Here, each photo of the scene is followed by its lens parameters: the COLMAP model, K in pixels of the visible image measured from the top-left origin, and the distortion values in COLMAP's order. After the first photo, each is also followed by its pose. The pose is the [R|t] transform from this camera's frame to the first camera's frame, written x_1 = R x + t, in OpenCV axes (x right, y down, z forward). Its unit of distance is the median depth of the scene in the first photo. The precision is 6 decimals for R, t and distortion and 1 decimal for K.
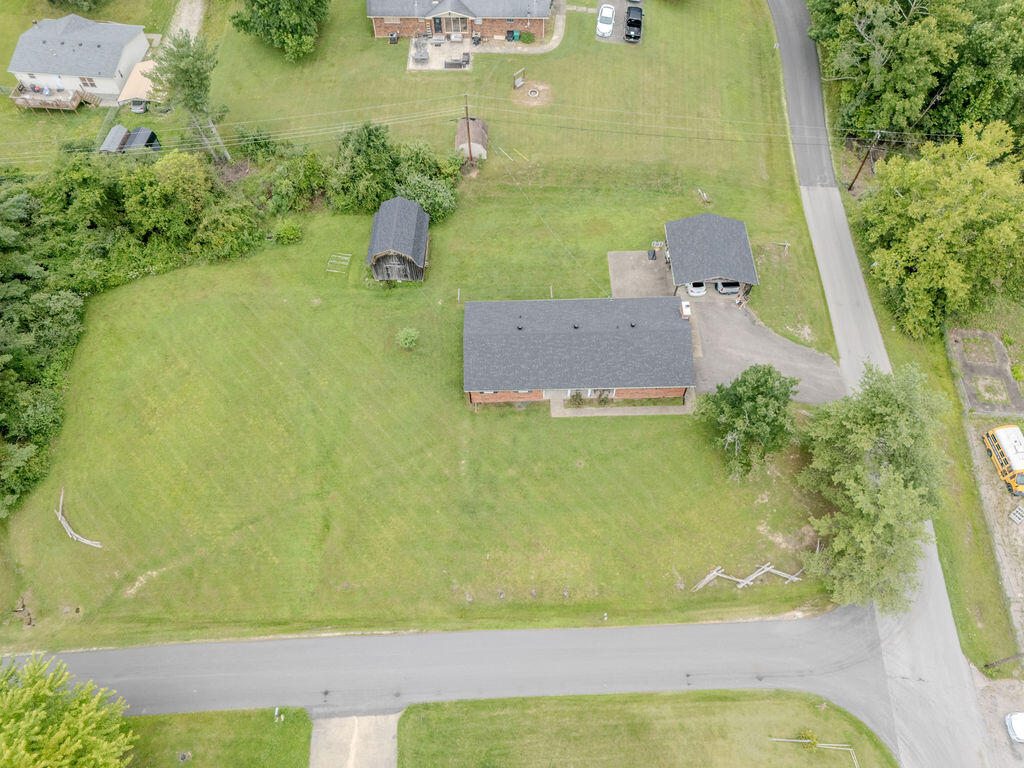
lens RADIAL K [[723.9, 0, 512.0], [0, 723.9, 384.0], [0, 0, 1]] dist [0.052317, -0.040546]
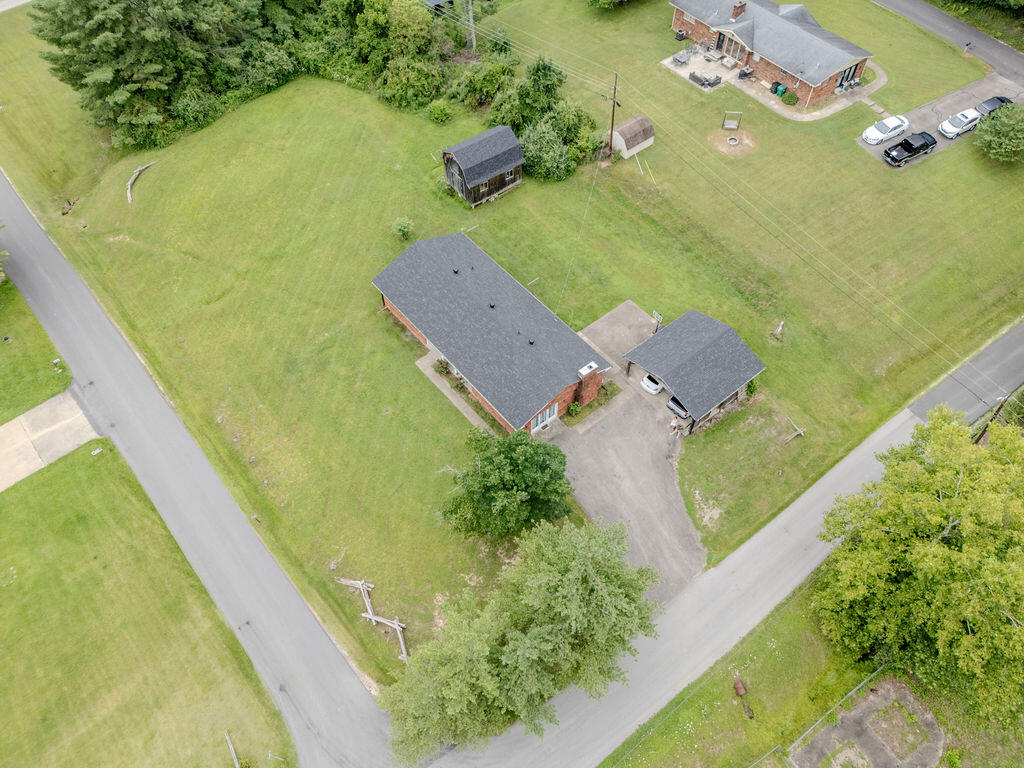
lens RADIAL K [[723.9, 0, 512.0], [0, 723.9, 384.0], [0, 0, 1]] dist [0.052317, -0.040546]
pose [[0.622097, 0.642574, -0.447319, 0.532380], [-0.674913, 0.729711, 0.109612, -0.114355], [0.396847, 0.233712, 0.887632, 0.200052]]
